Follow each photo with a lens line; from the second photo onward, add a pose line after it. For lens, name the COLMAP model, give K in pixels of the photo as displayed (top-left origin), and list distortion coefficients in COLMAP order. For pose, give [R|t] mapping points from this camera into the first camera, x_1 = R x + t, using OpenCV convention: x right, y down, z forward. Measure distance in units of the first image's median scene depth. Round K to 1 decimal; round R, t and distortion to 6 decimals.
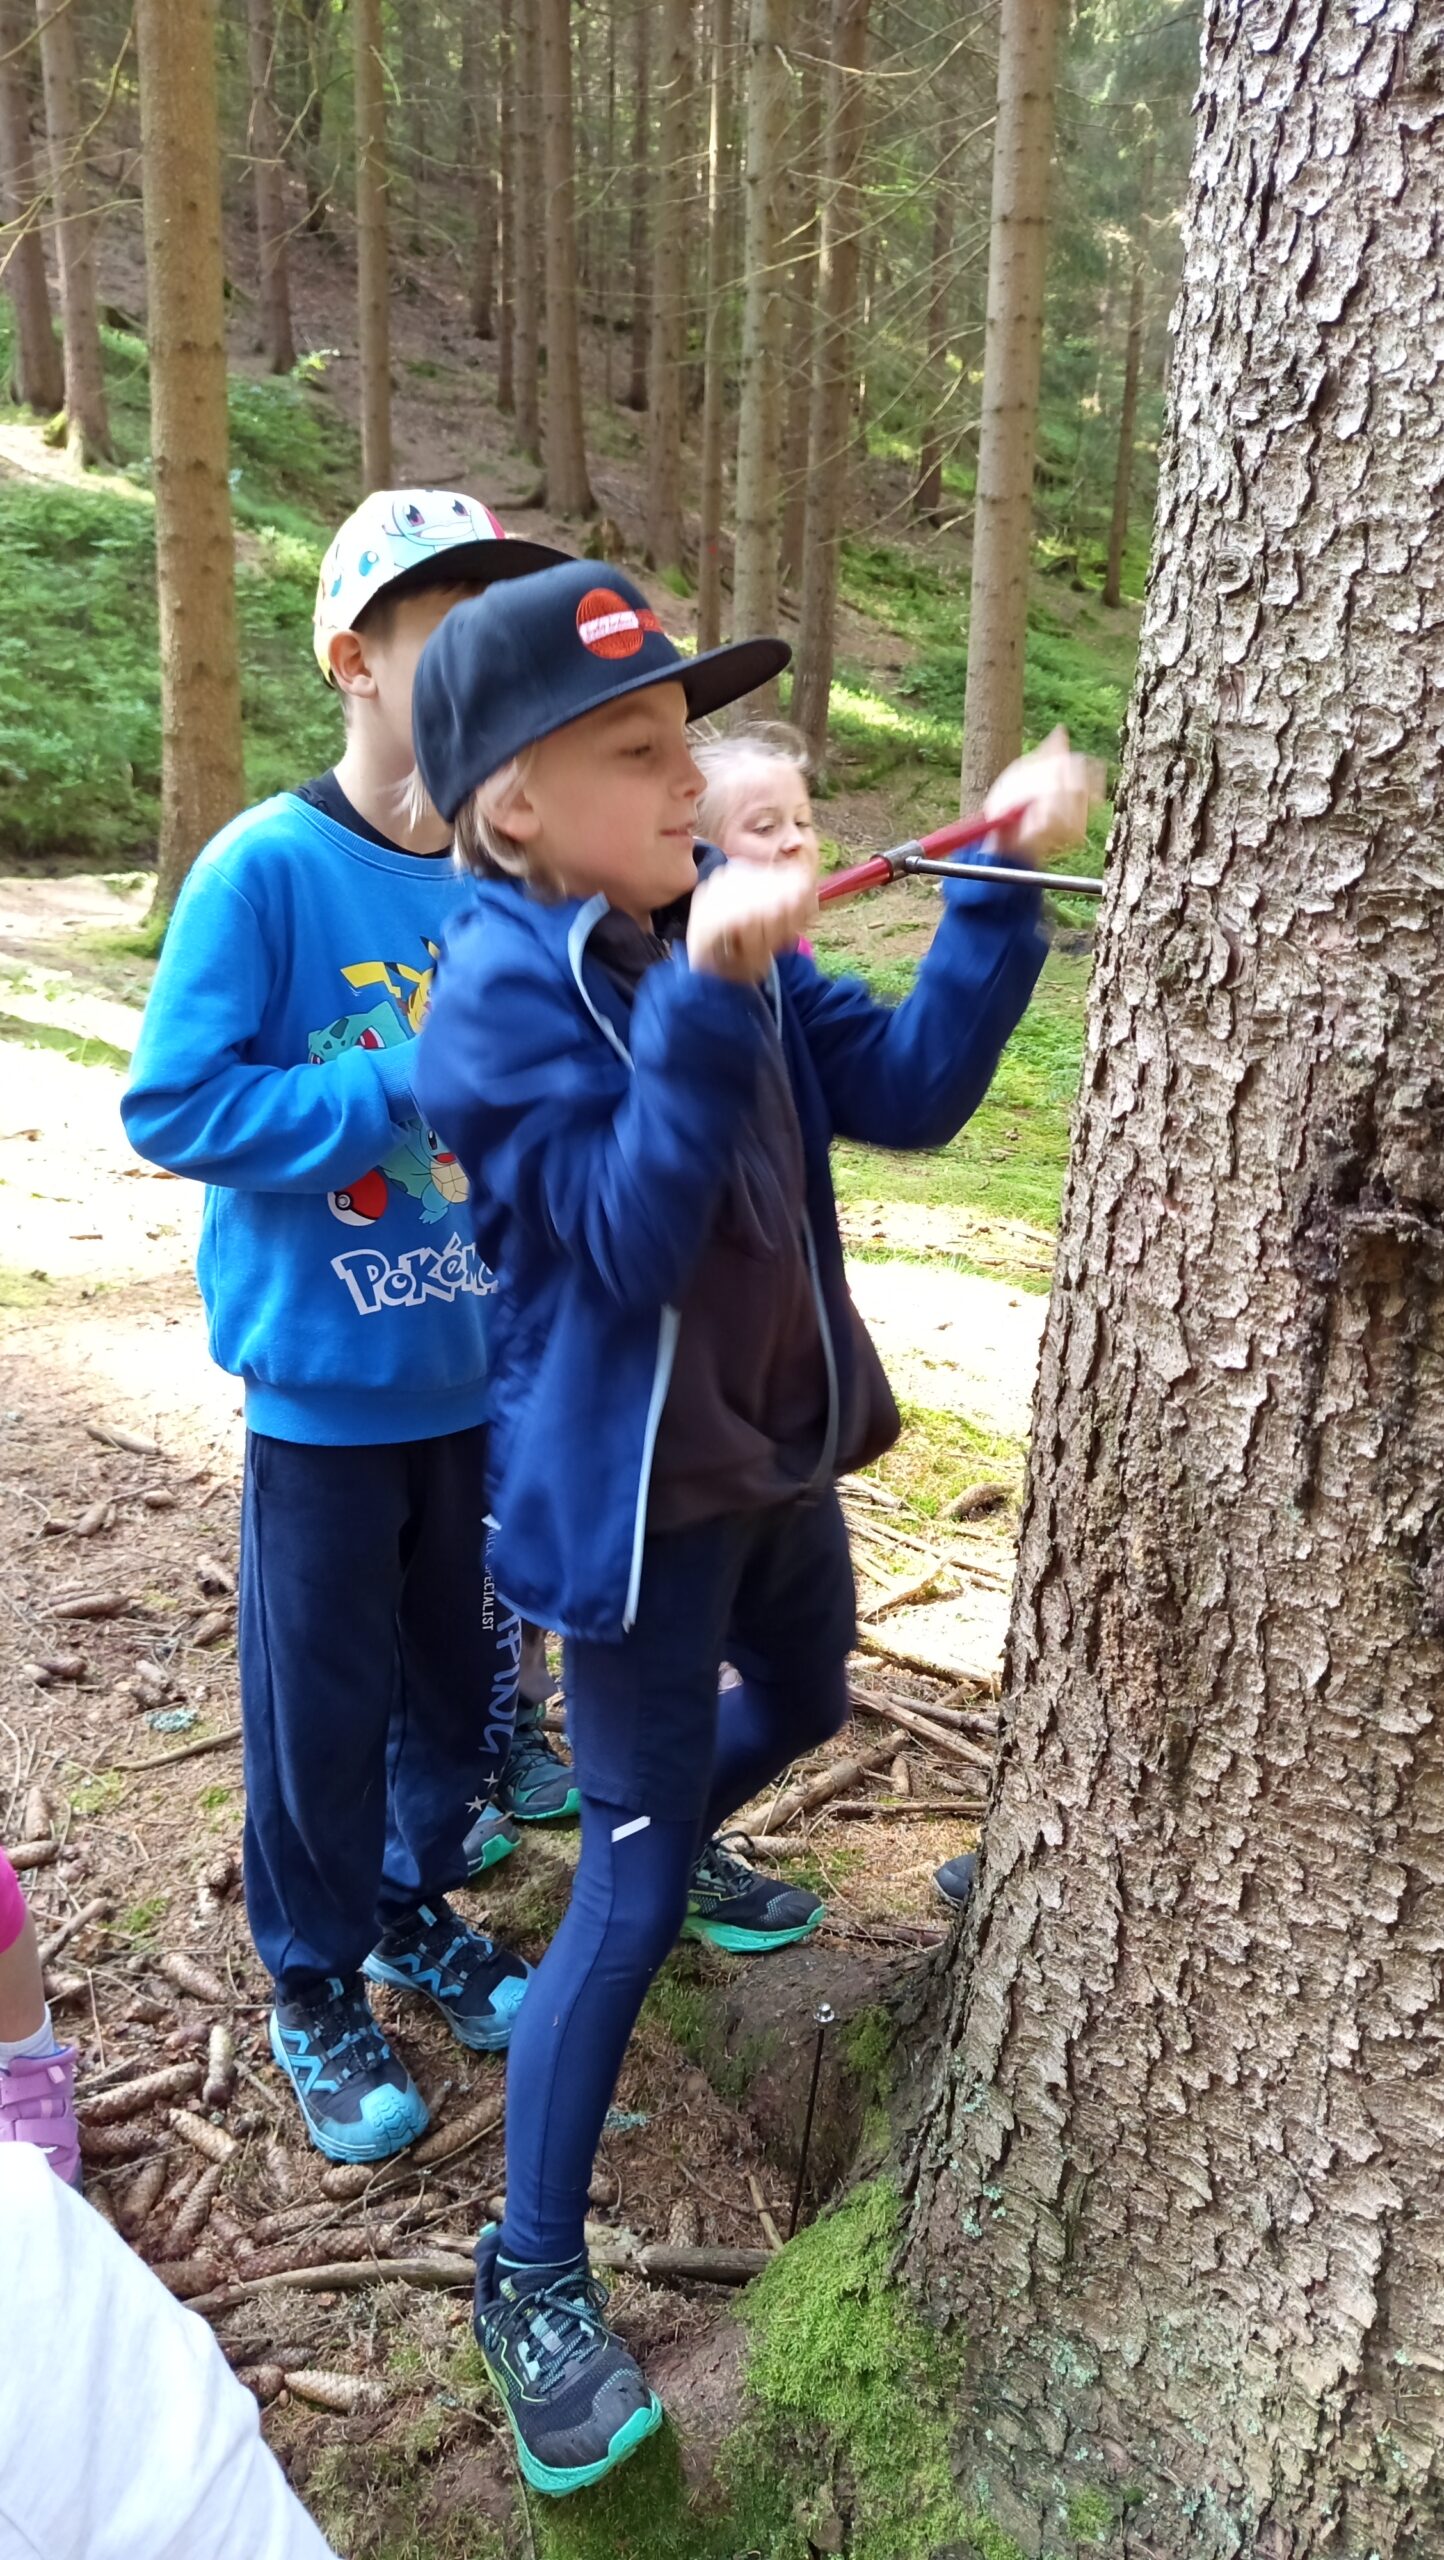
lens RADIAL K [[1768.3, 0, 724.8], [0, 1768.3, 1275.2], [0, 0, 1]] dist [-0.007883, 0.001578]
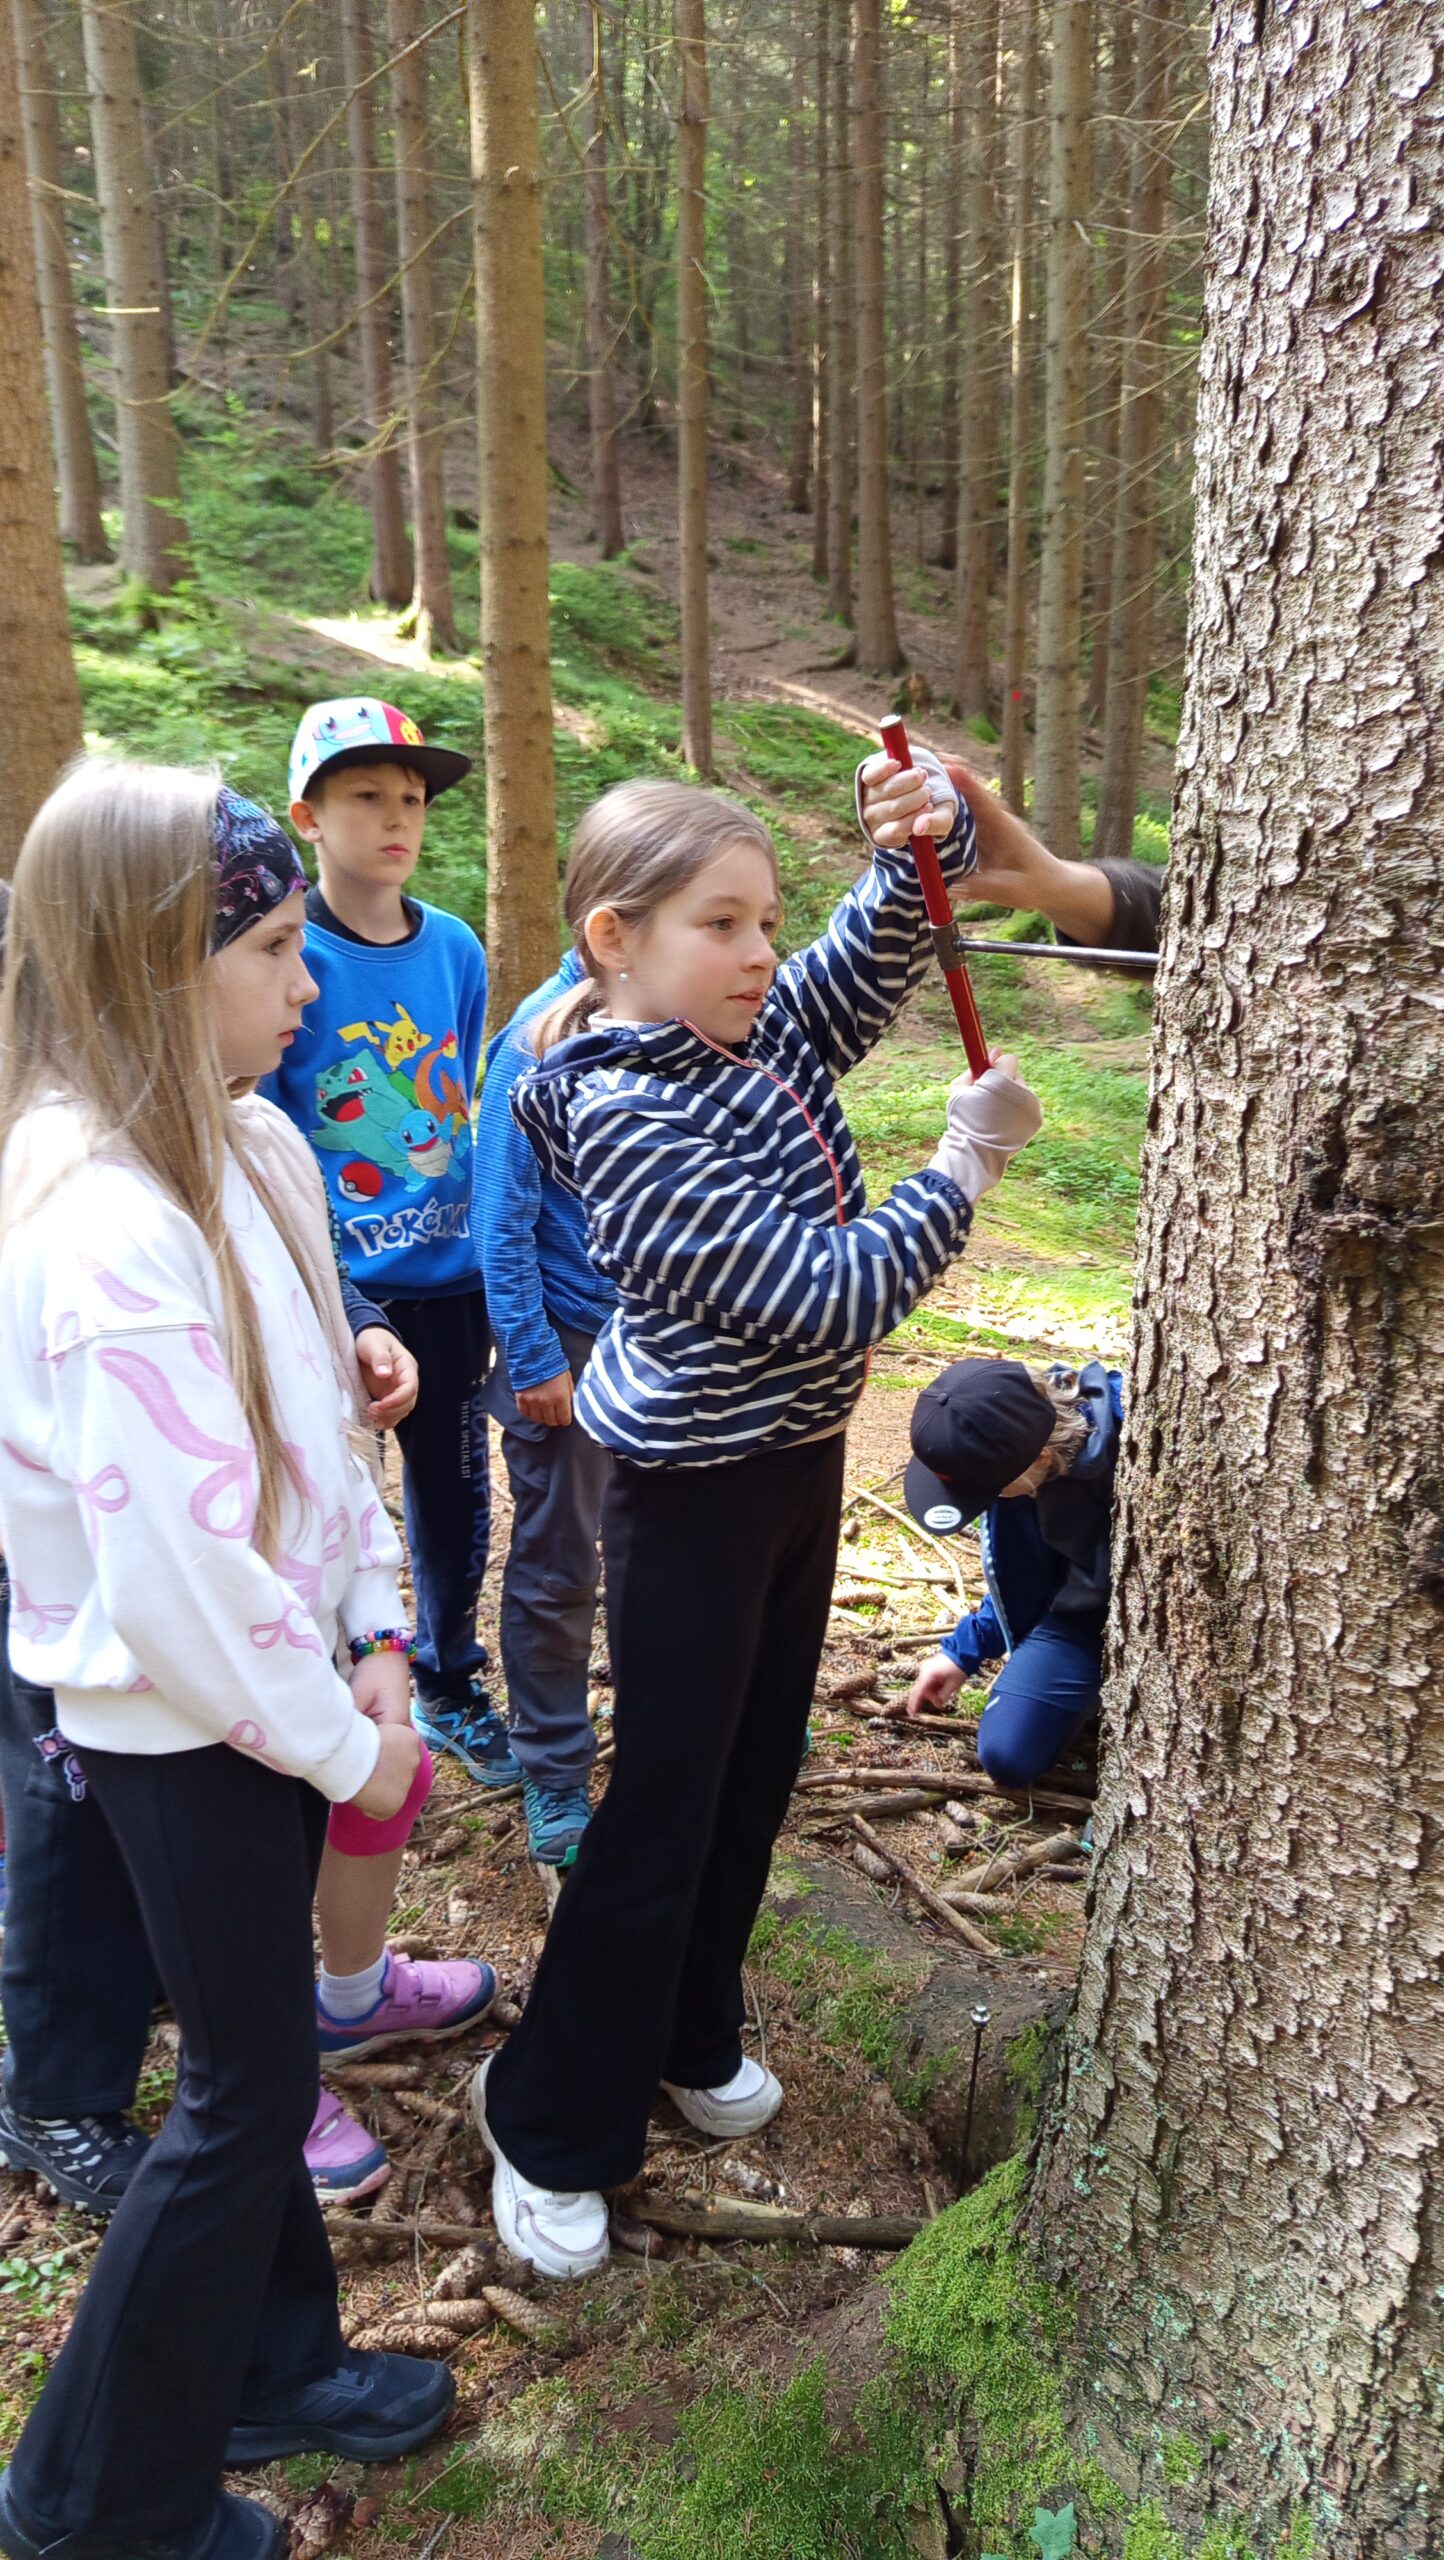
lens RADIAL K [[1768.3, 0, 722.9], [0, 1768.3, 1283.5], [0, 0, 1]] dist [-0.007883, 0.001578]
pose [[0.984548, -0.000262, -0.175112, 0.138173], [-0.012556, 0.997320, -0.072084, 0.081834], [0.174662, 0.073168, 0.981906, -0.177190]]
